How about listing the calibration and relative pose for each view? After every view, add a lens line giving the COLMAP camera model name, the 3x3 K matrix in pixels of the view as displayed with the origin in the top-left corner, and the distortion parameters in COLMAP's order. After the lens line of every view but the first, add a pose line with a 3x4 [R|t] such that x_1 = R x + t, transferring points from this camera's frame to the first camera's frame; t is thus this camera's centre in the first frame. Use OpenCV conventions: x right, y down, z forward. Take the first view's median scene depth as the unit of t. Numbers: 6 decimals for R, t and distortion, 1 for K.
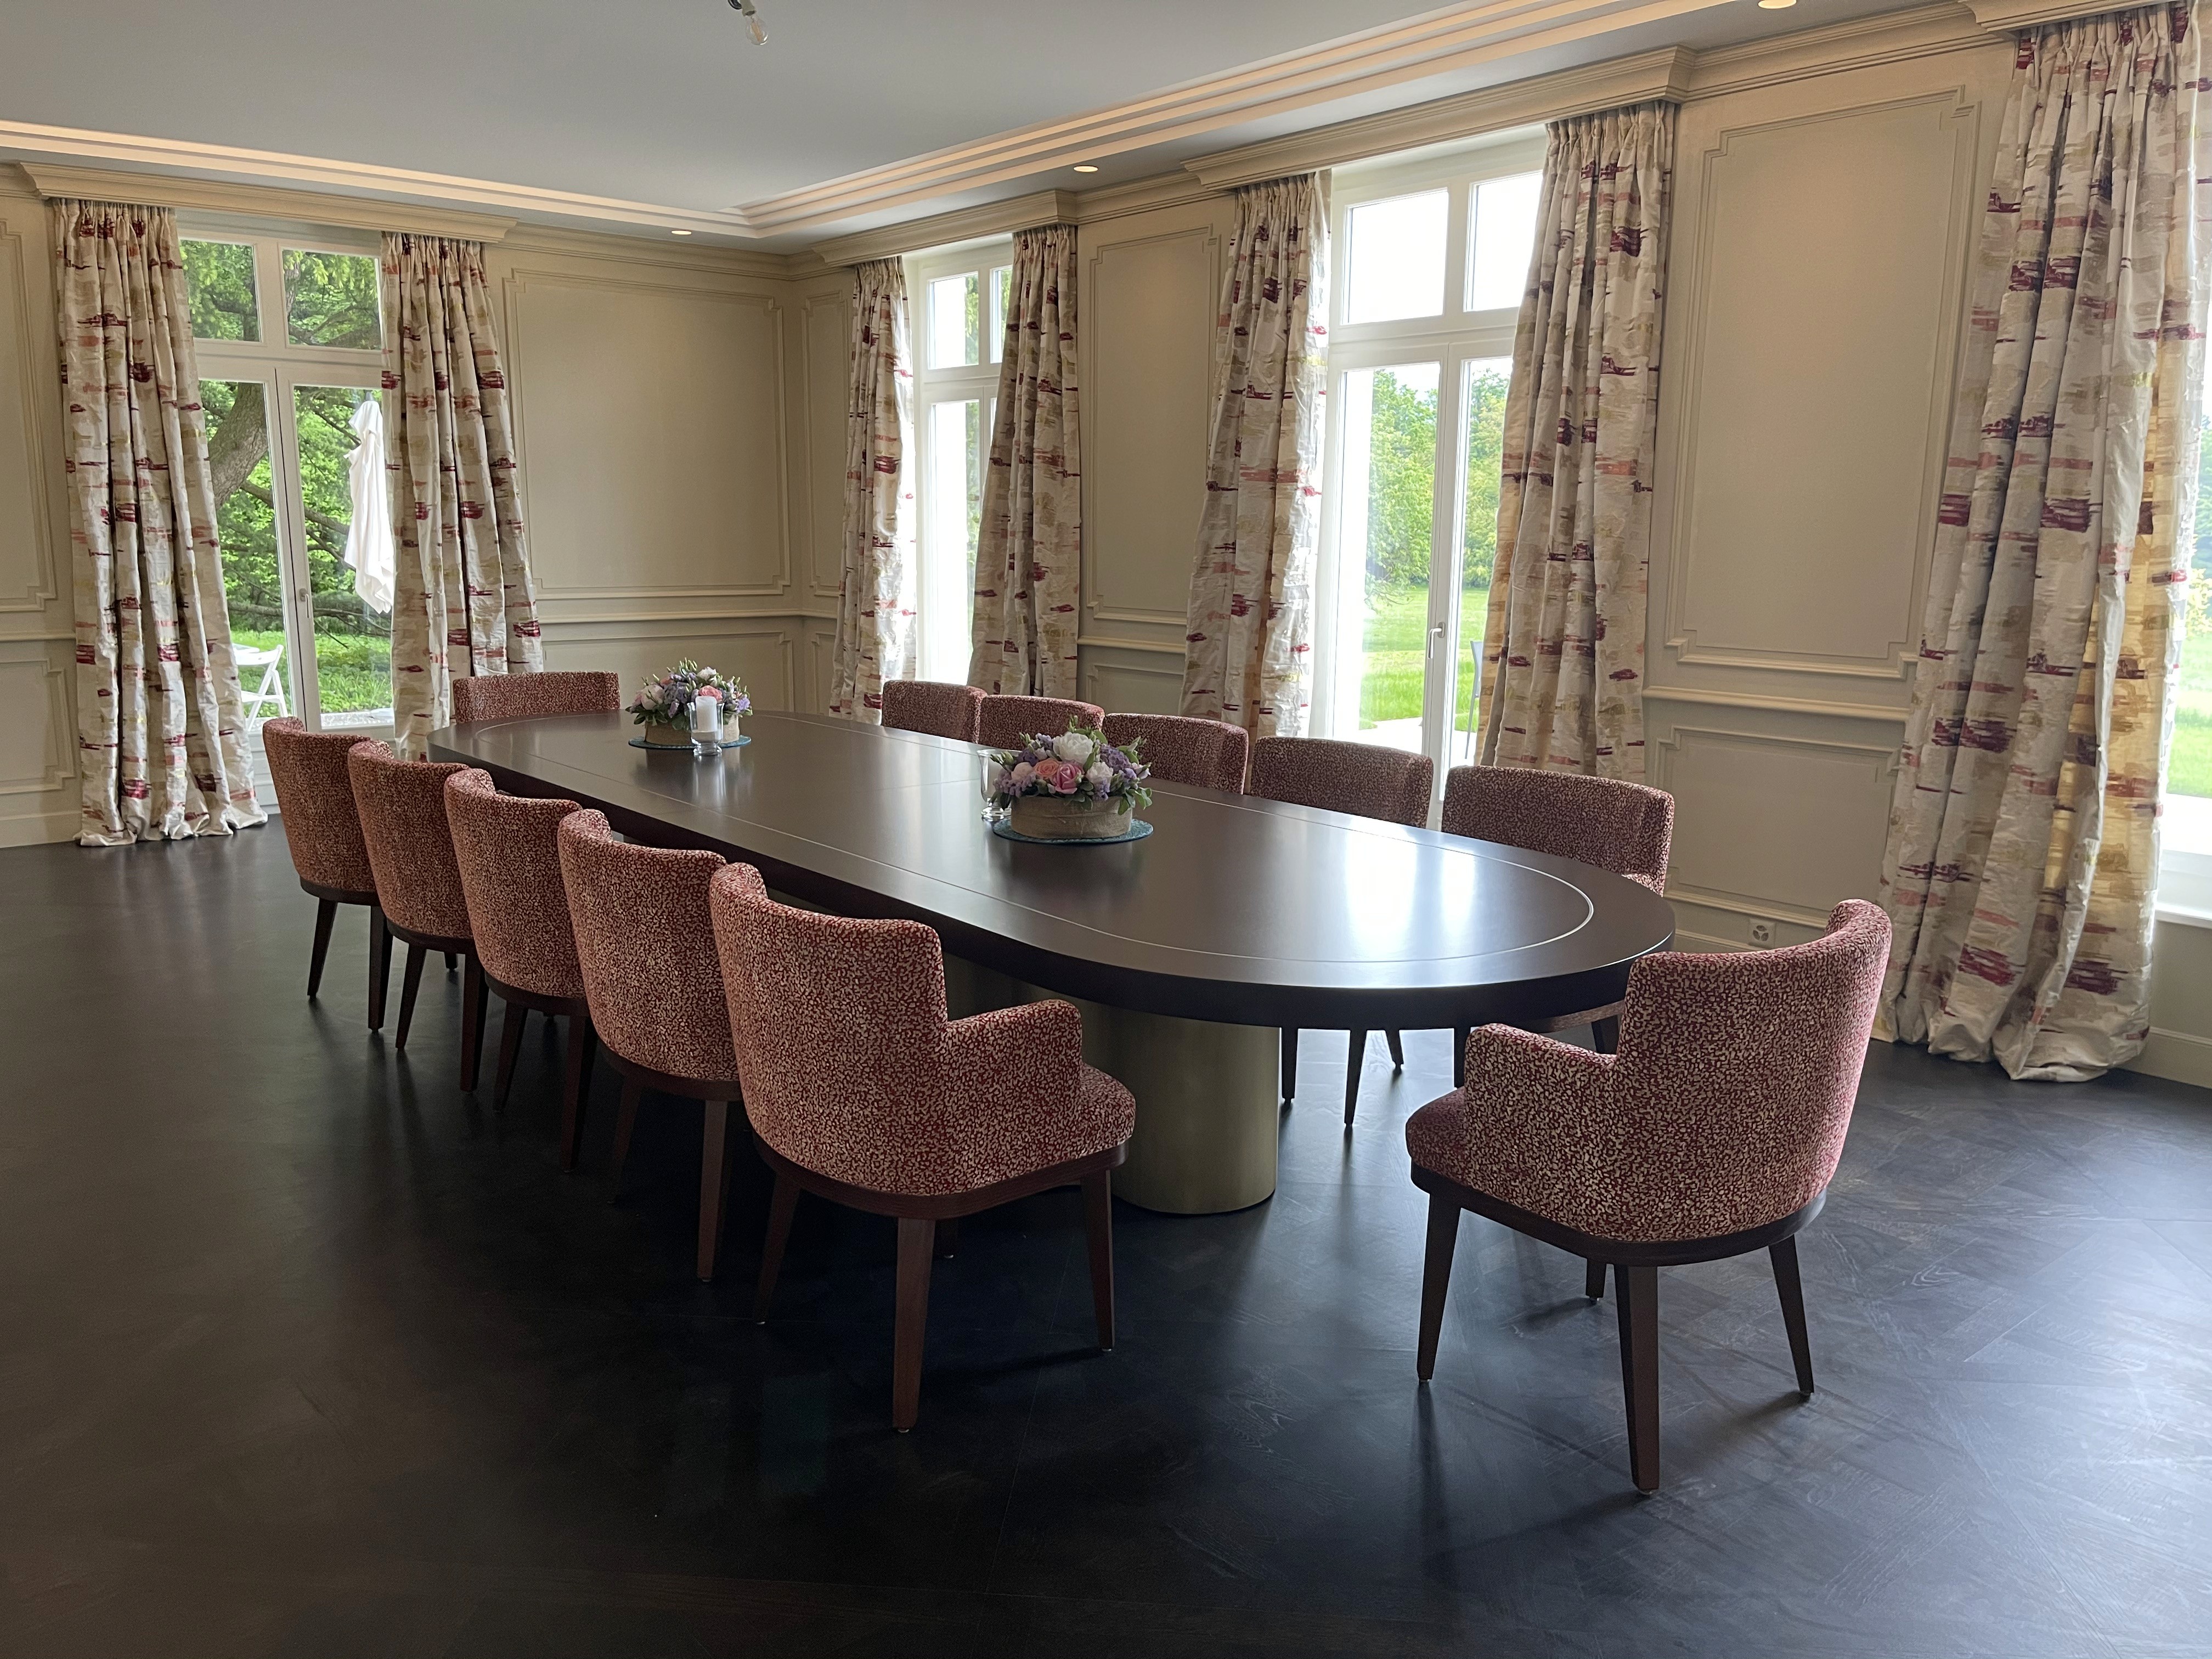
lens RADIAL K [[1670.8, 0, 1104.9], [0, 1670.8, 821.3], [0, 0, 1]] dist [0.066686, -0.091625]
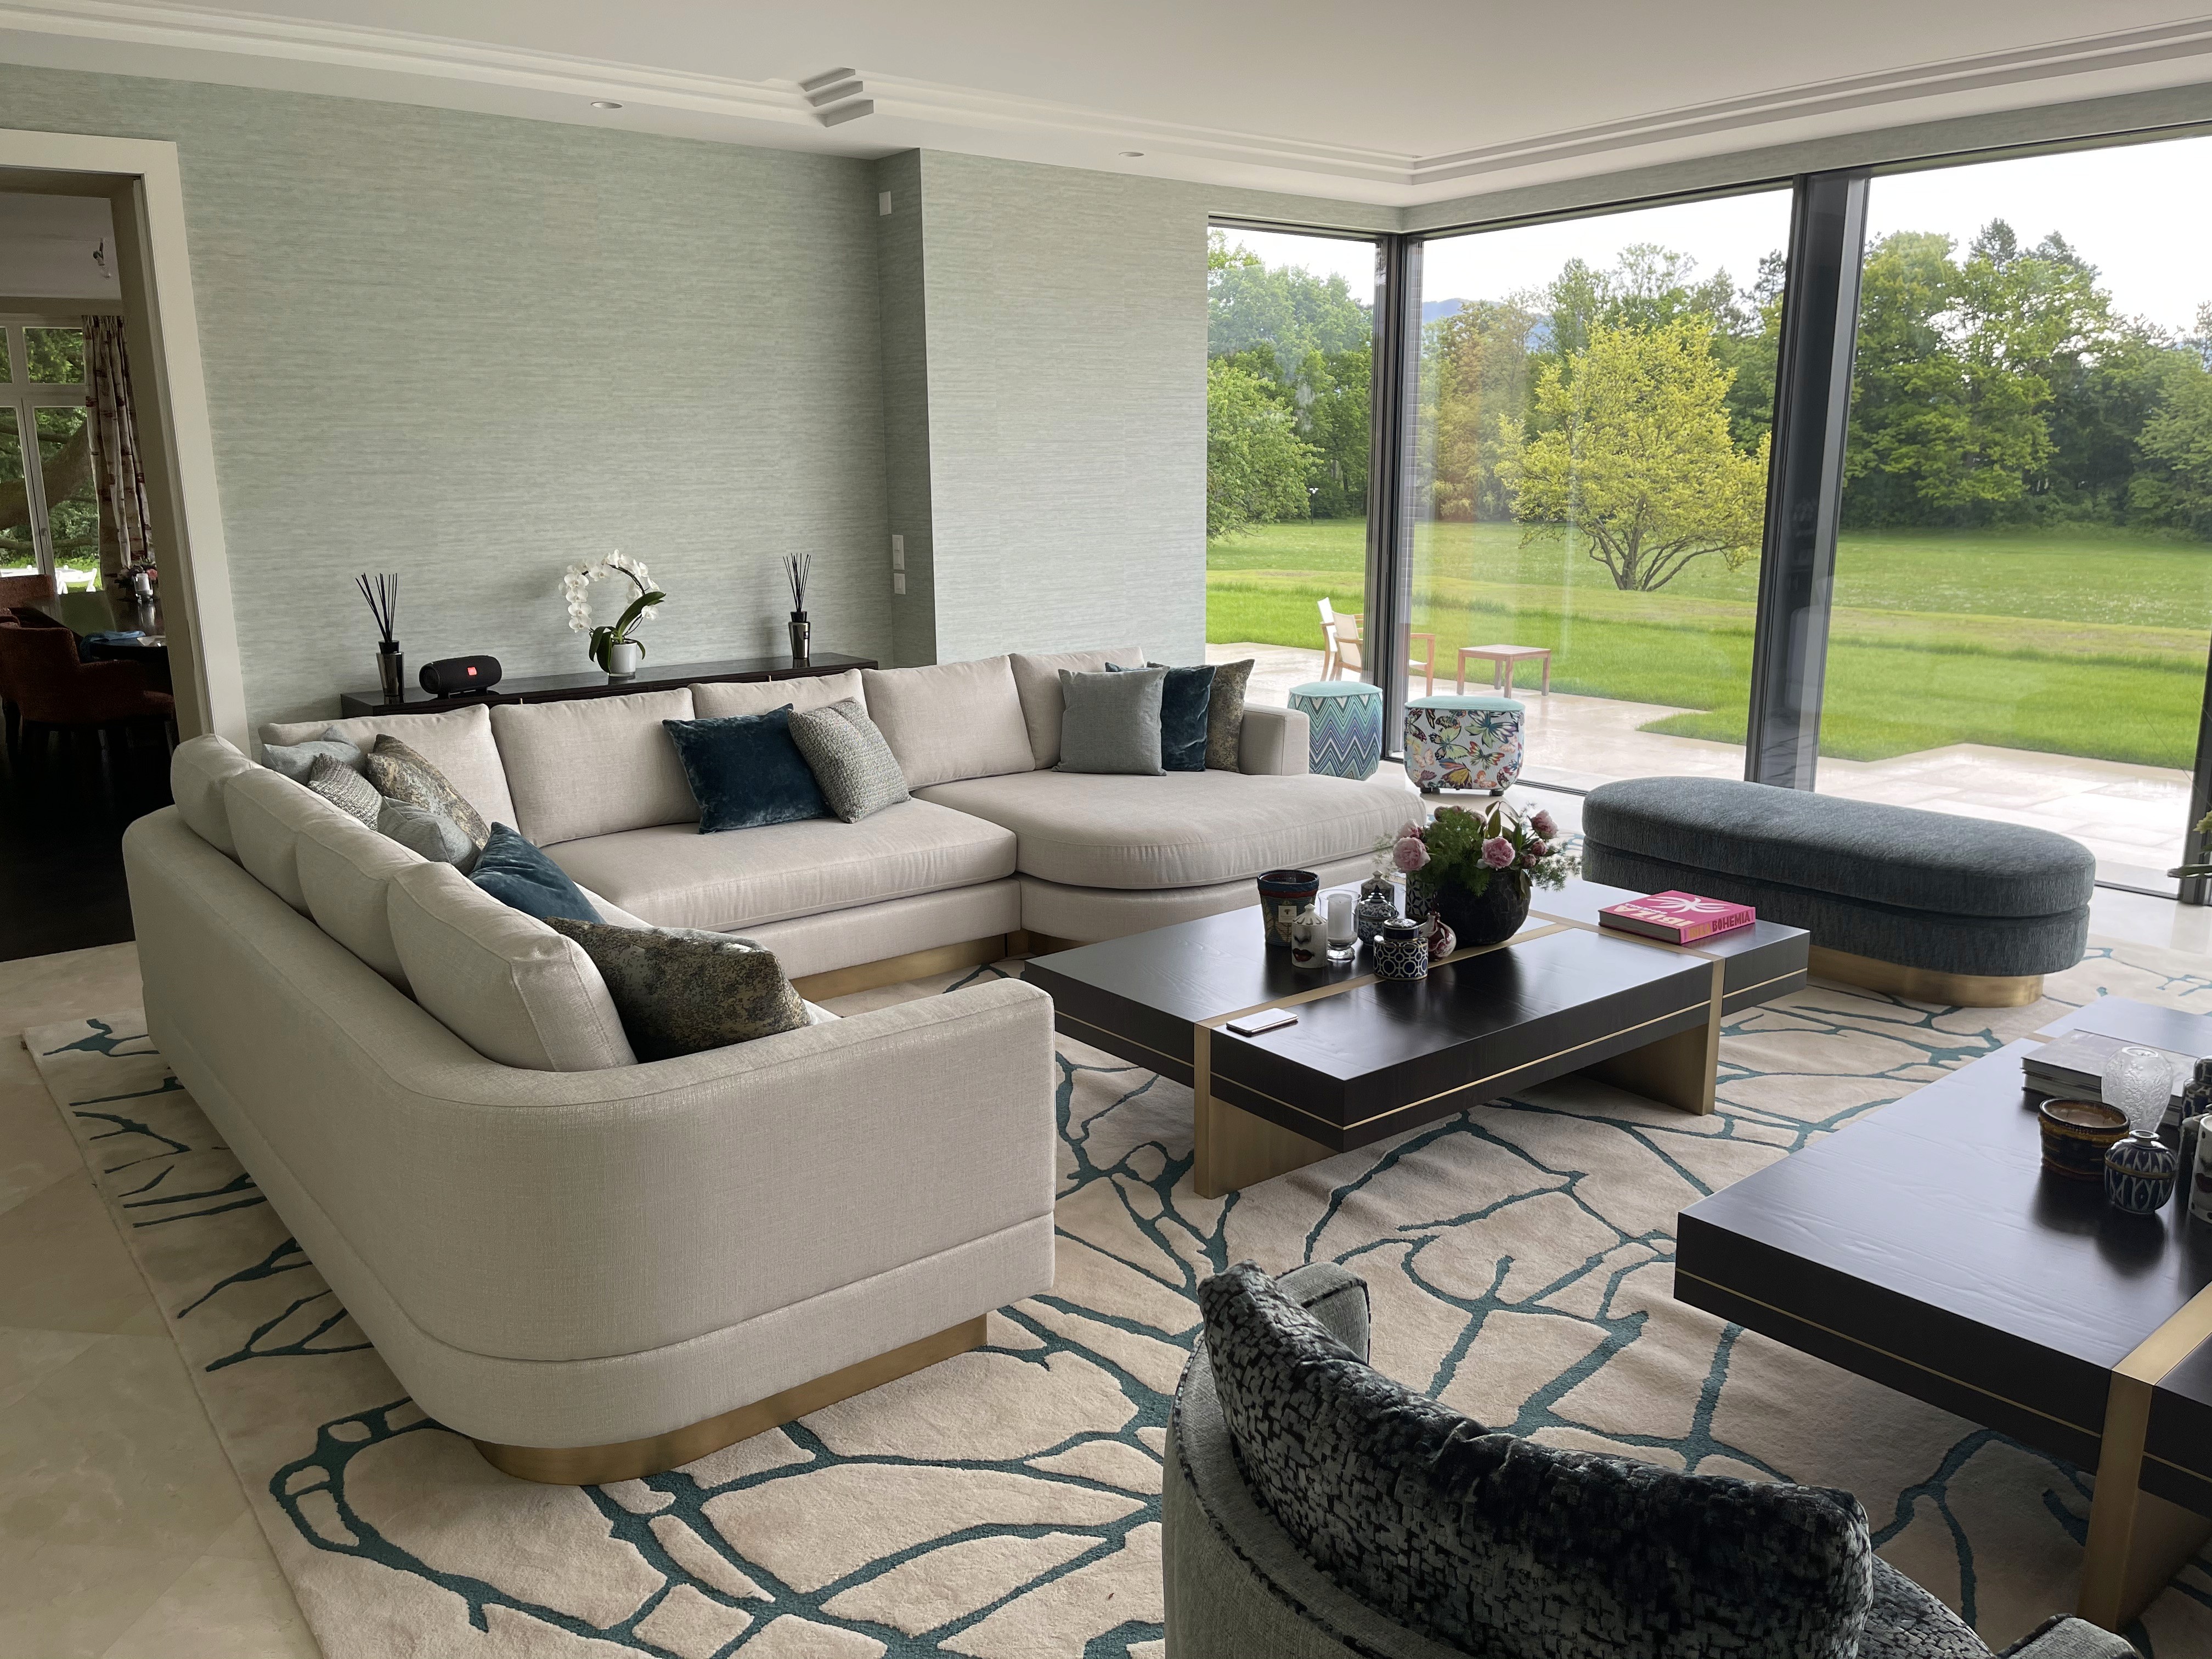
lens RADIAL K [[1670.8, 0, 1092.6], [0, 1670.8, 824.8], [0, 0, 1]] dist [0.066686, -0.091625]
pose [[0.998327, -0.004998, -0.057613, 0.733225], [0.007150, 0.999282, 0.037220, 0.114229], [0.057385, -0.037569, 0.997645, -0.700471]]
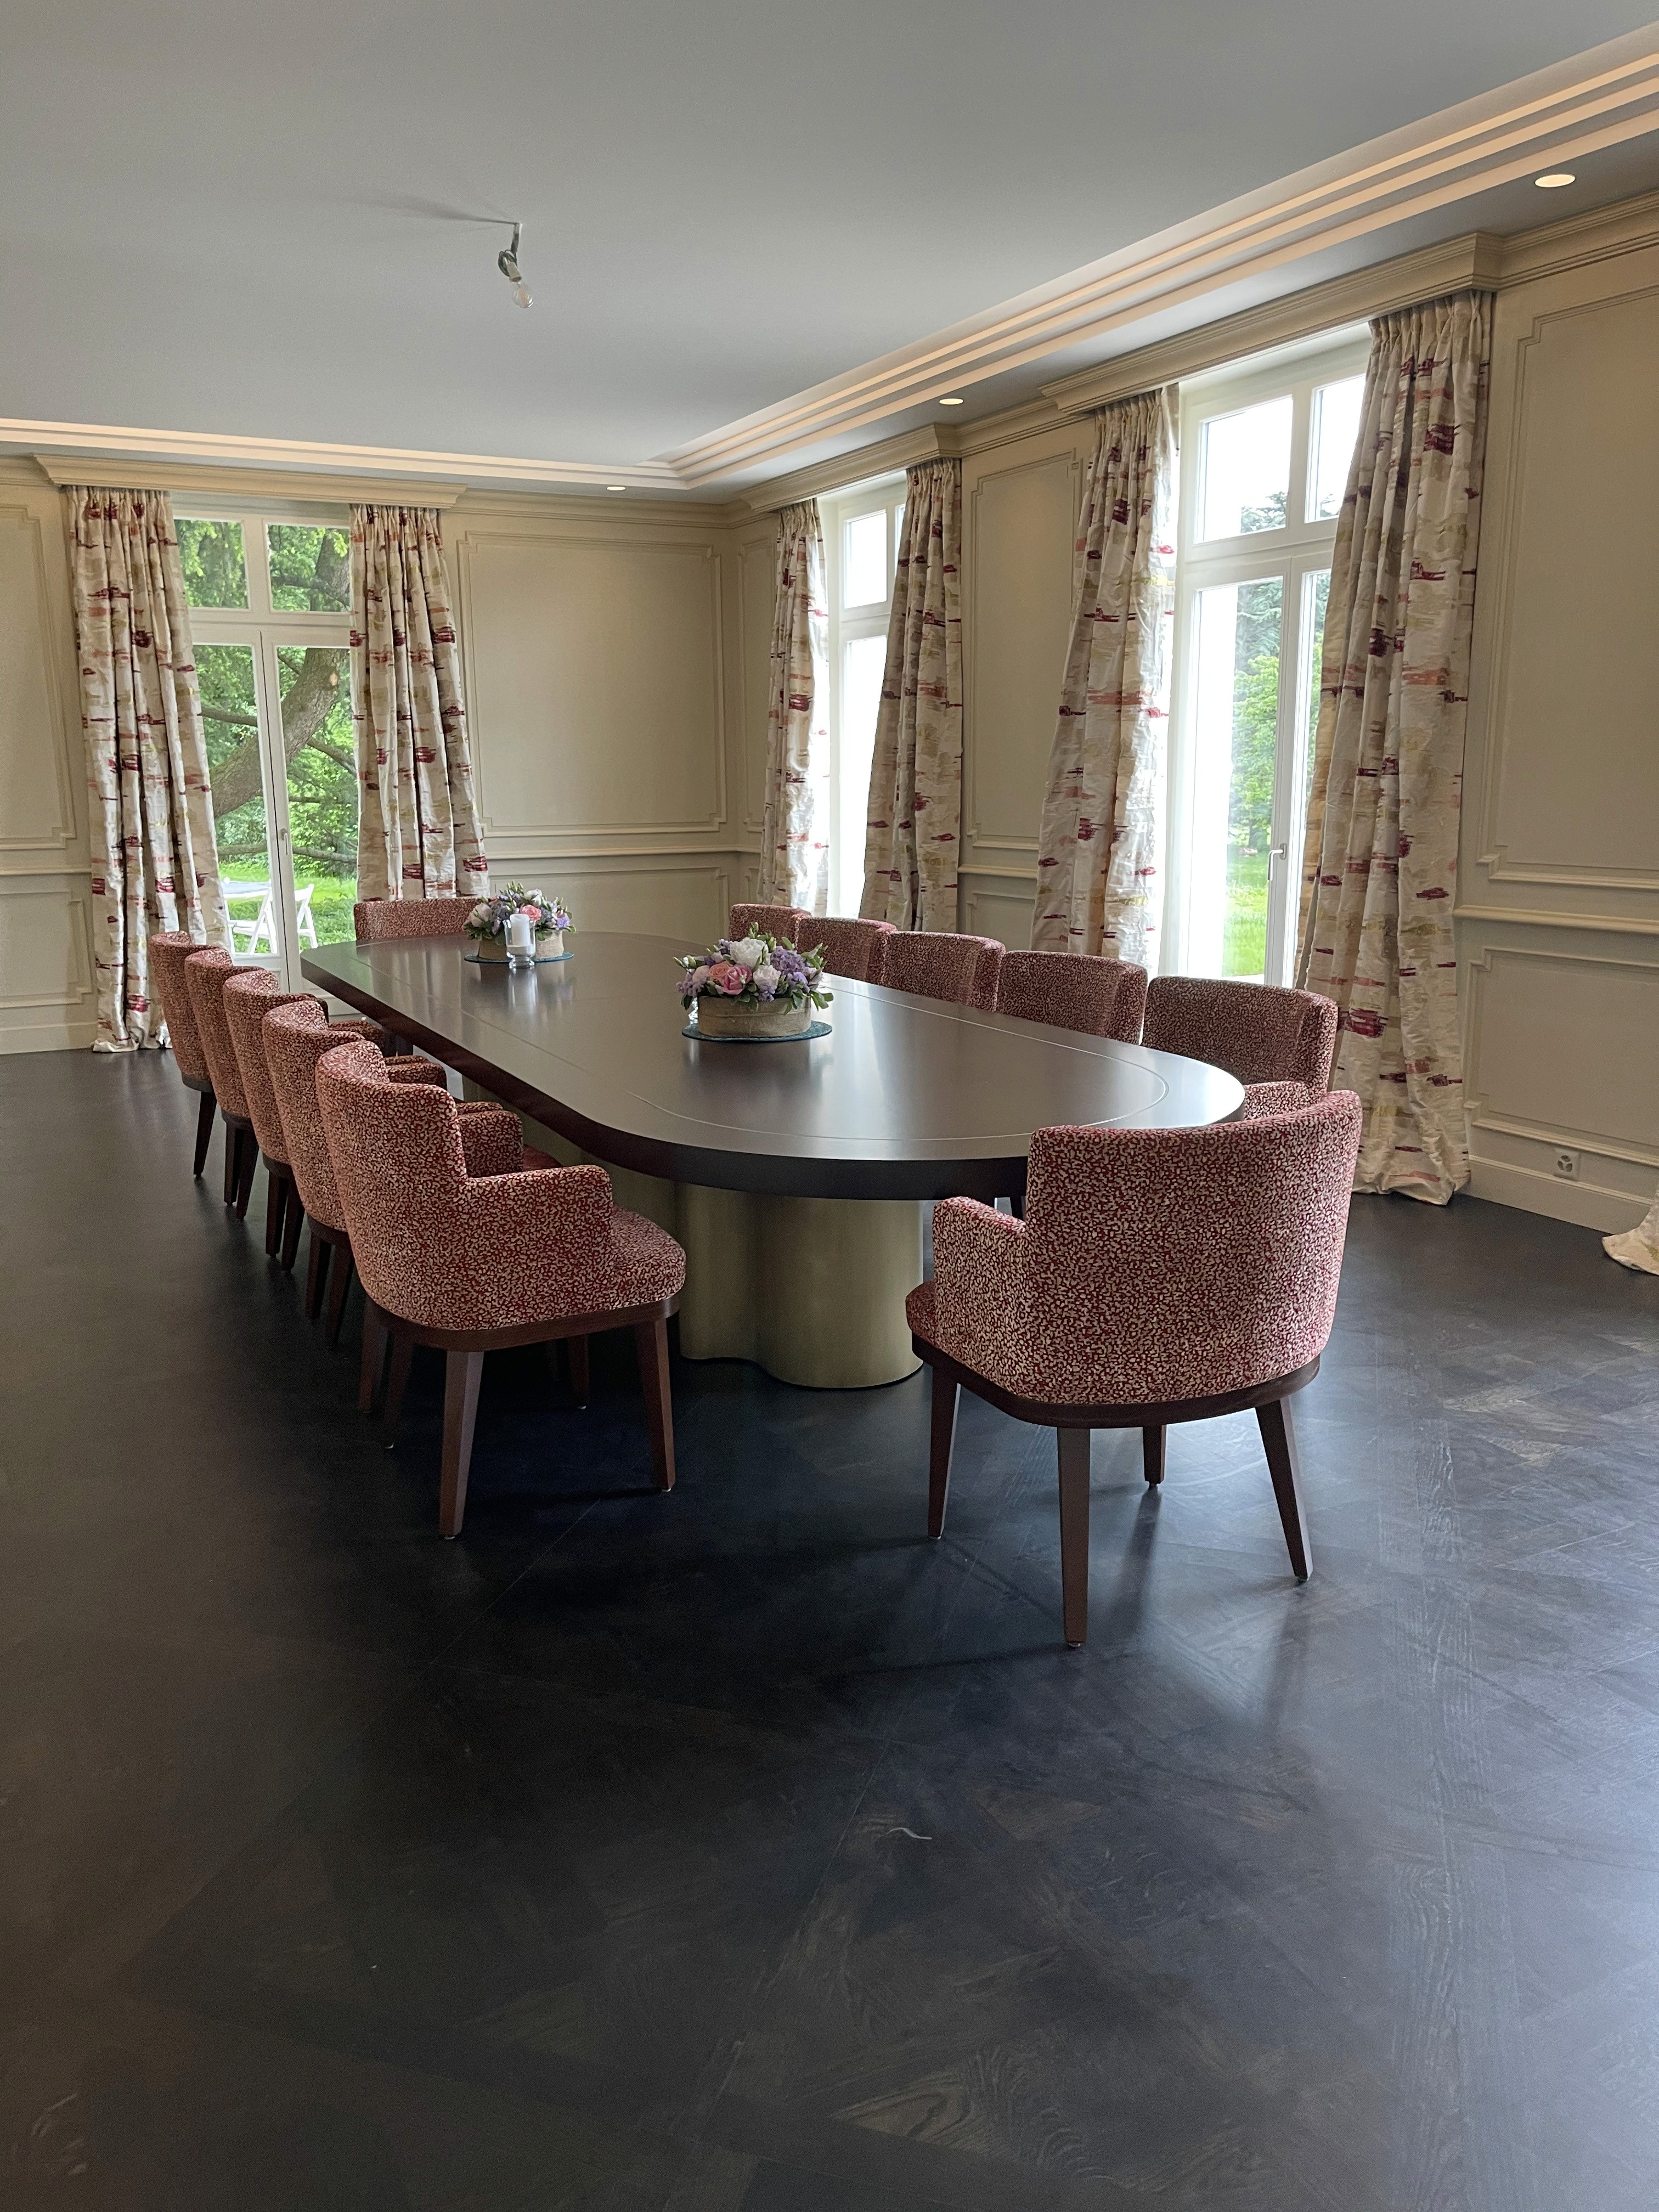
lens RADIAL K [[1670.8, 0, 806.9], [0, 1670.8, 1109.0], [0, 0, 1]] dist [0.066686, -0.091625]
pose [[0.974221, 0.025449, -0.224156, 0.132348], [-0.020083, 0.999455, 0.026189, 0.013792], [0.224700, -0.021012, 0.974201, -0.018610]]
